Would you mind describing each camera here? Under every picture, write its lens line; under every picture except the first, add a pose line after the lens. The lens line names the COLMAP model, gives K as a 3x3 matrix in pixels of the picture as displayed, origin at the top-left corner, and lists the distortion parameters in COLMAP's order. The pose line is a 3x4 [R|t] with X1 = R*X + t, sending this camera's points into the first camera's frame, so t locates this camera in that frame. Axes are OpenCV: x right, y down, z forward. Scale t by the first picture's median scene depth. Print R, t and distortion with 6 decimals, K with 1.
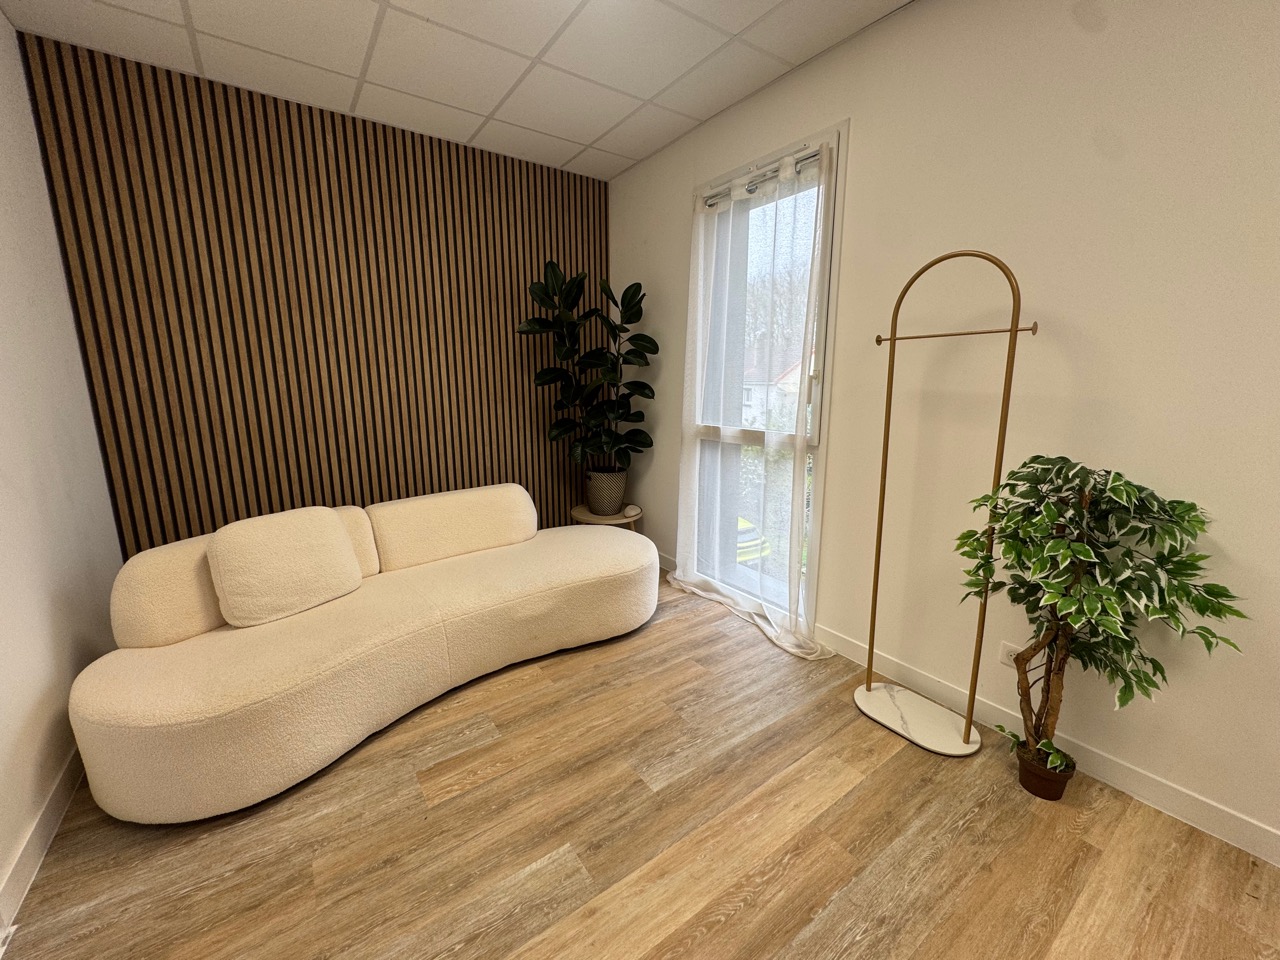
lens RADIAL K [[510.1, 0, 640.0], [0, 510.1, 480.0], [0, 0, 1]] dist [-0.001338, -0.000085]
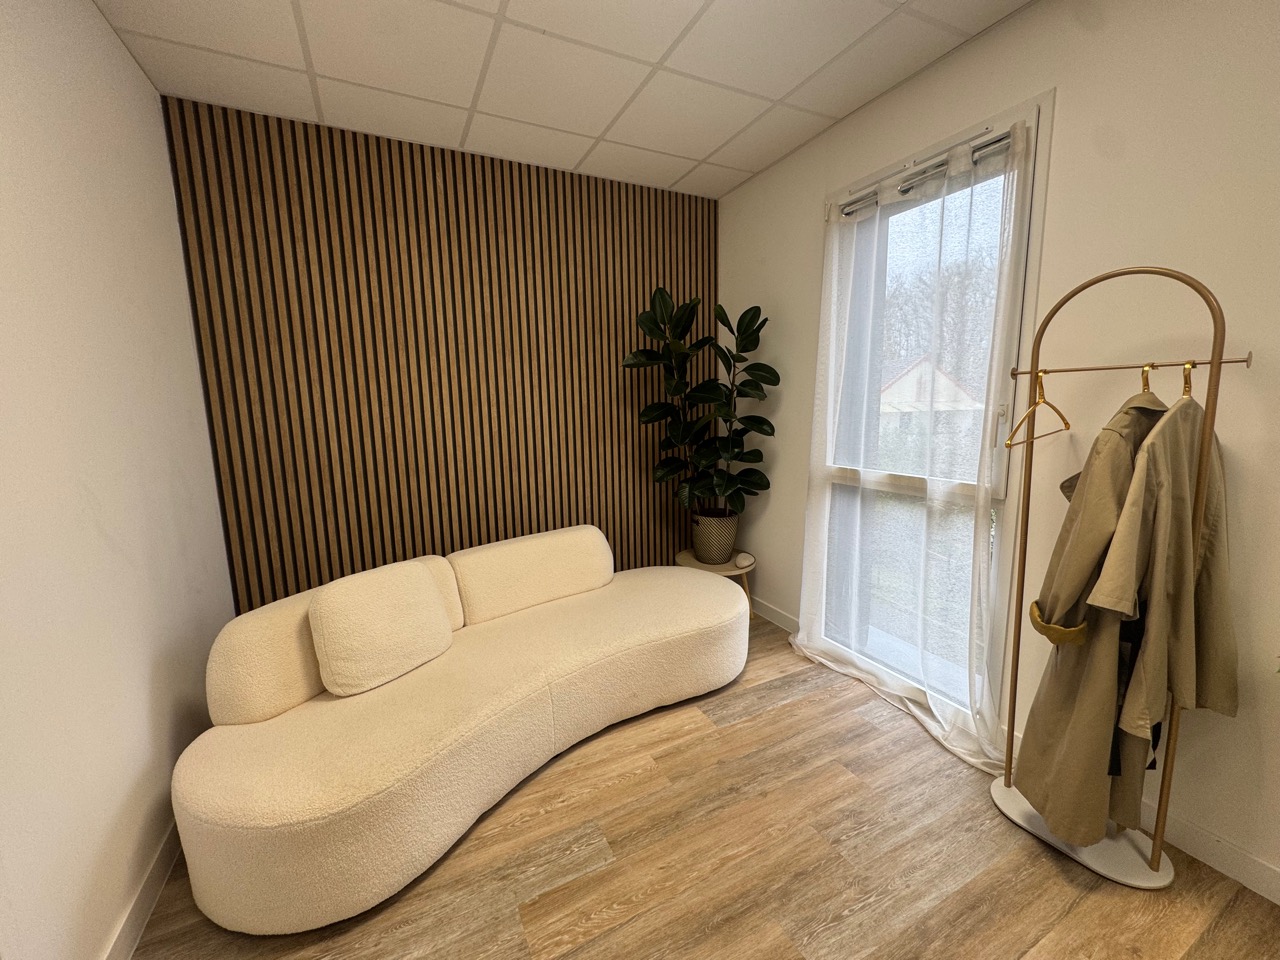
lens RADIAL K [[510.1, 0, 640.0], [0, 510.1, 480.0], [0, 0, 1]] dist [-0.001338, -0.000085]
pose [[0.988072, 0.003548, -0.153954, -0.076253], [-0.009963, 0.999113, -0.040919, -0.052391], [0.153672, 0.041965, 0.987230, 0.118603]]
